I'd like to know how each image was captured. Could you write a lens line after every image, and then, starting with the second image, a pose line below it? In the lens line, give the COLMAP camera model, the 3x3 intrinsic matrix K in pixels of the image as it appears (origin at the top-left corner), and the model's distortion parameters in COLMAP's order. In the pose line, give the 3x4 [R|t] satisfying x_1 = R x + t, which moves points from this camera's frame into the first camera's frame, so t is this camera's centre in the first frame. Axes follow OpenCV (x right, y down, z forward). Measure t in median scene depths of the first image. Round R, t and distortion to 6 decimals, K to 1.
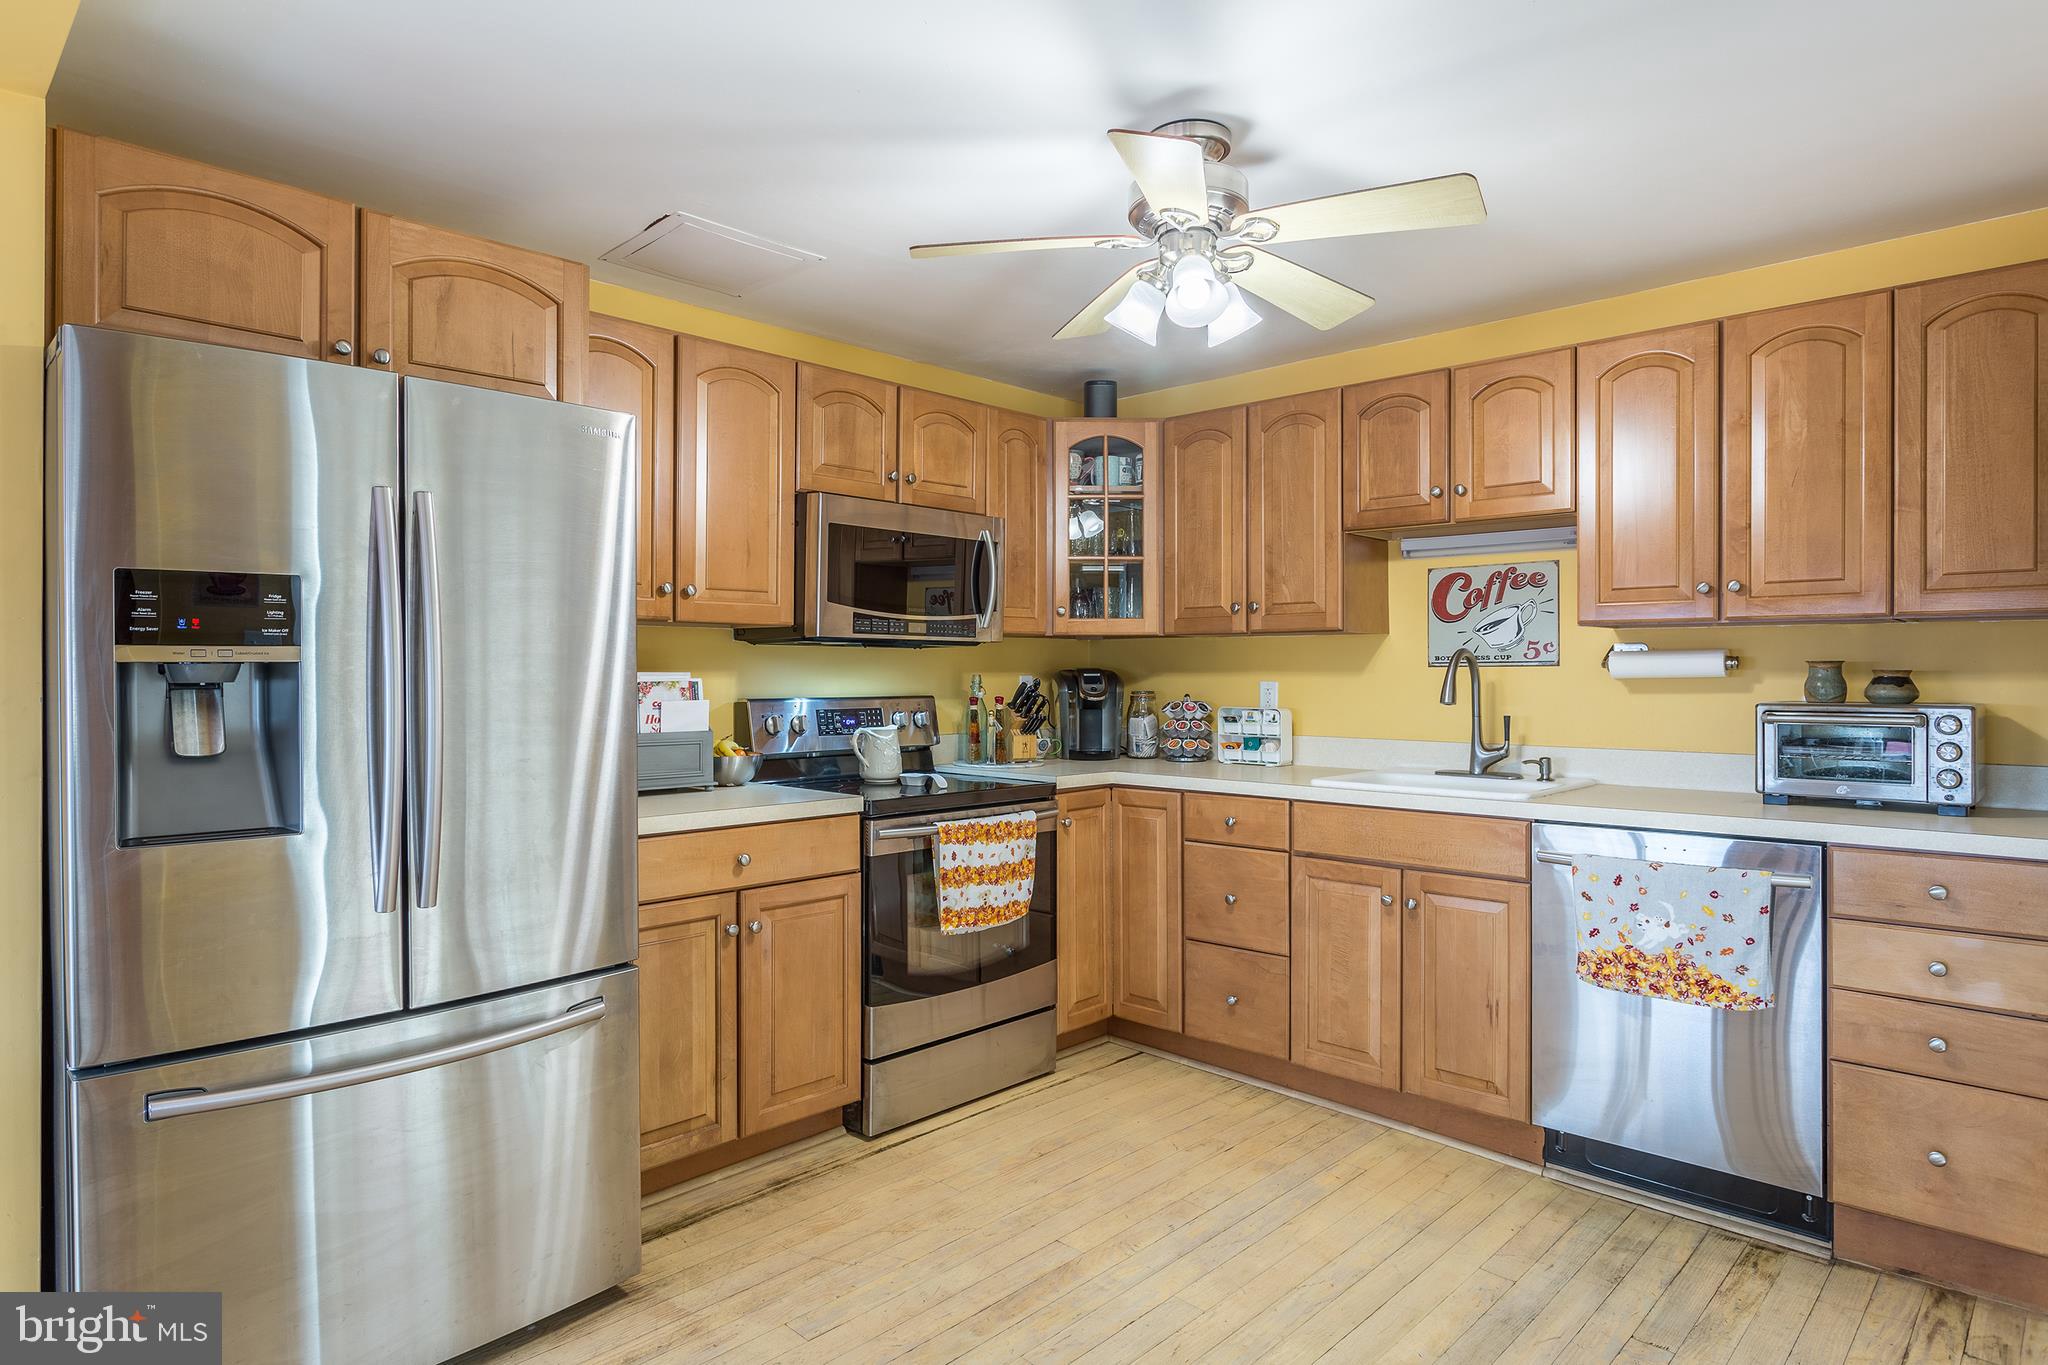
lens RADIAL K [[1198.7, 0, 1024.0], [0, 1198.7, 682.5], [0, 0, 1]] dist [0.005427, 0.000590]
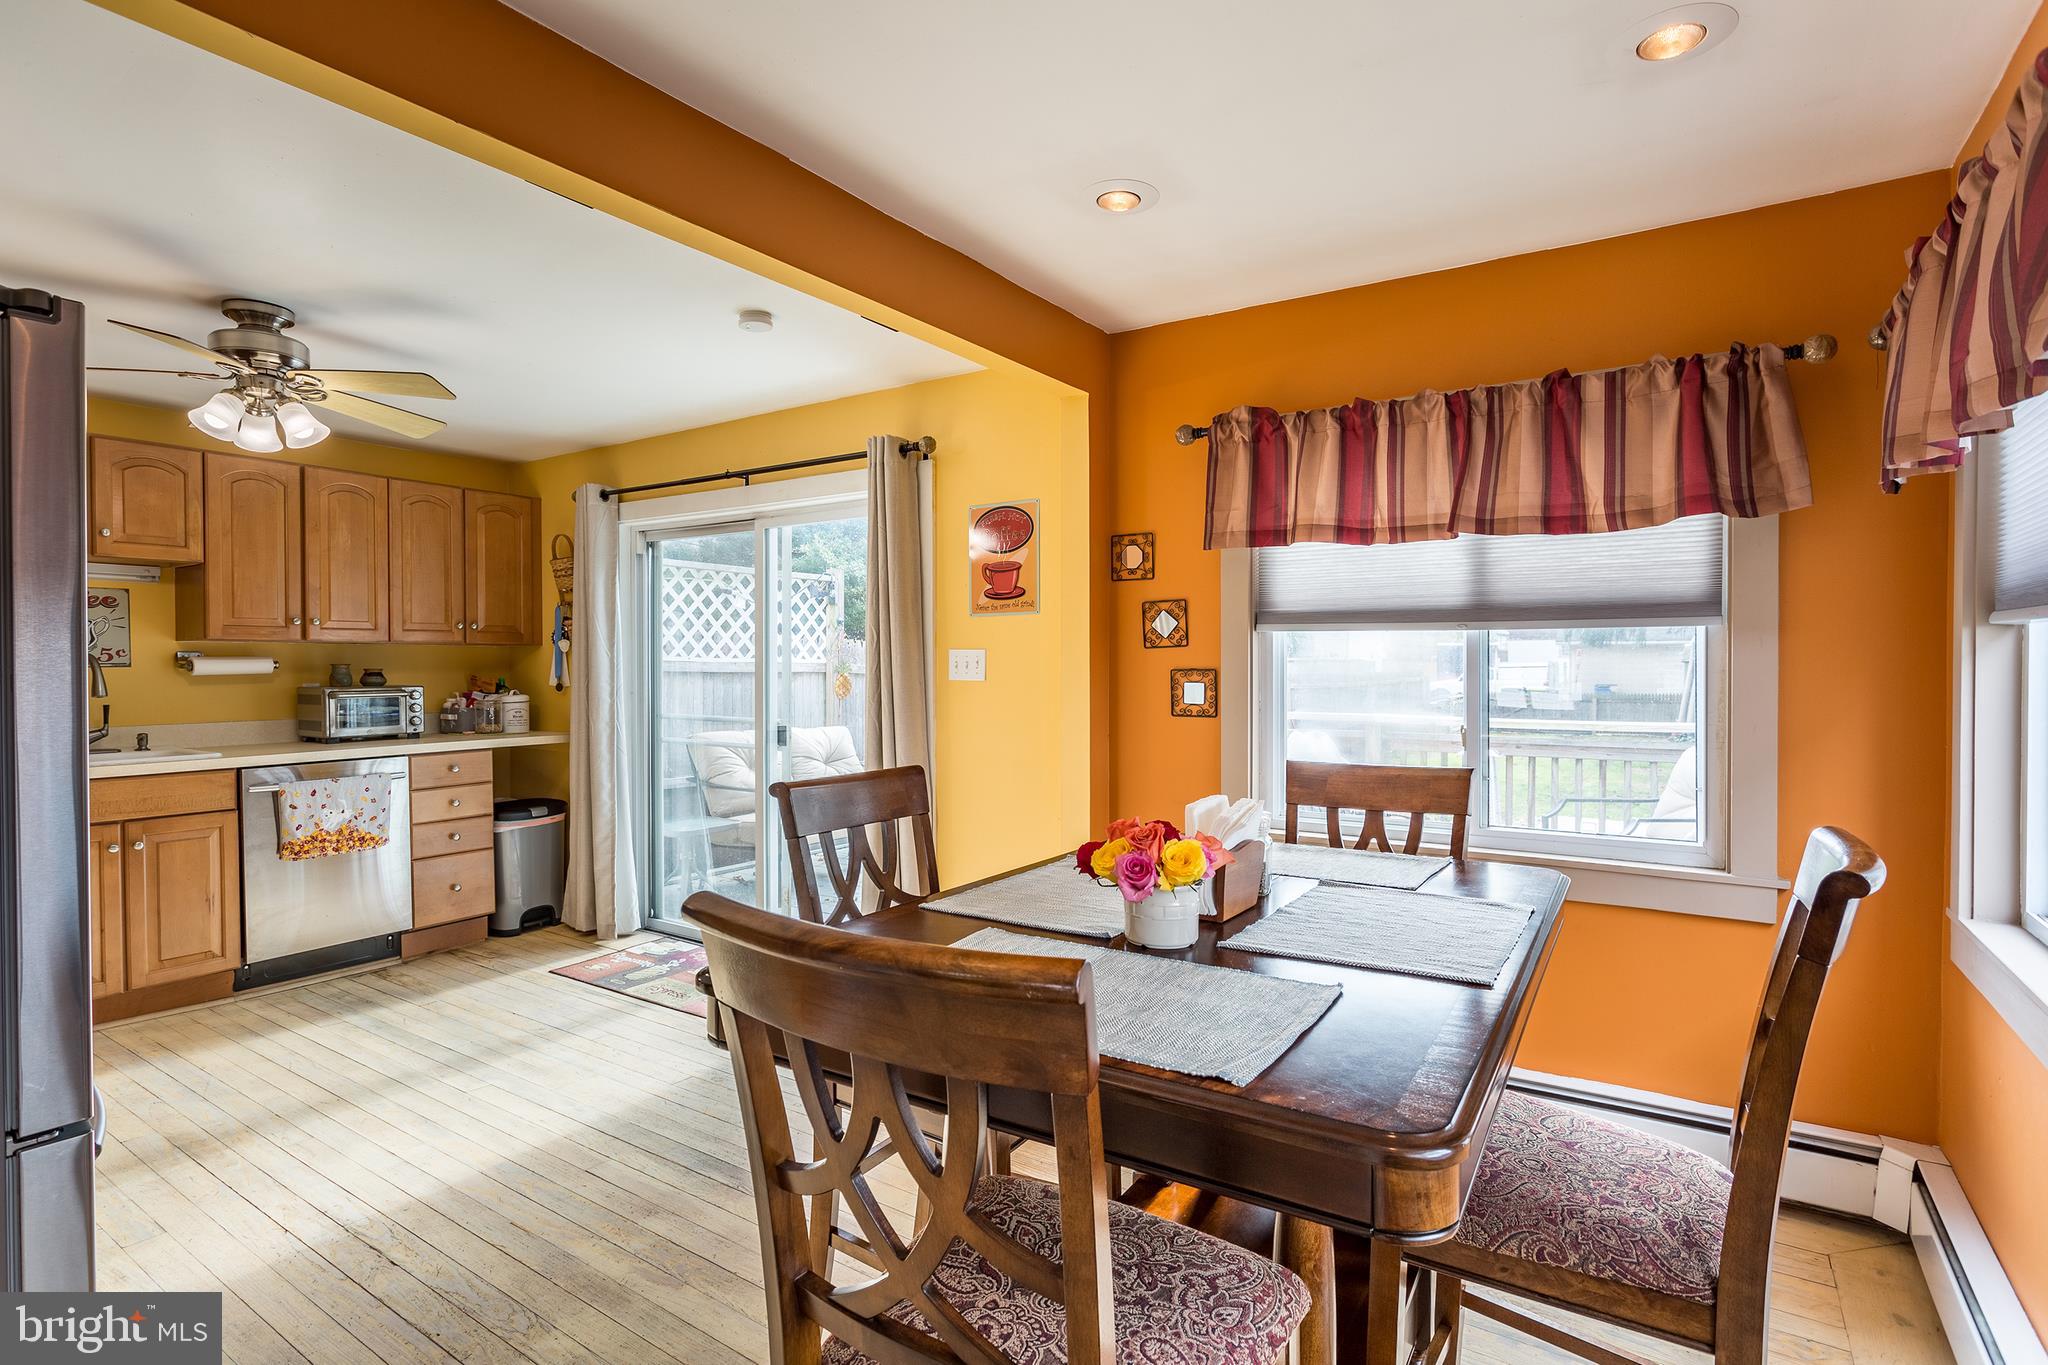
lens RADIAL K [[995.9, 0, 1024.0], [0, 995.9, 682.5], [0, 0, 1]] dist [-0.001653, 0.000170]
pose [[-0.182265, -0.023893, 0.982959, -1.089646], [0.008971, 0.999623, 0.025962, -0.020632], [-0.983209, 0.013550, -0.181982, 0.262854]]
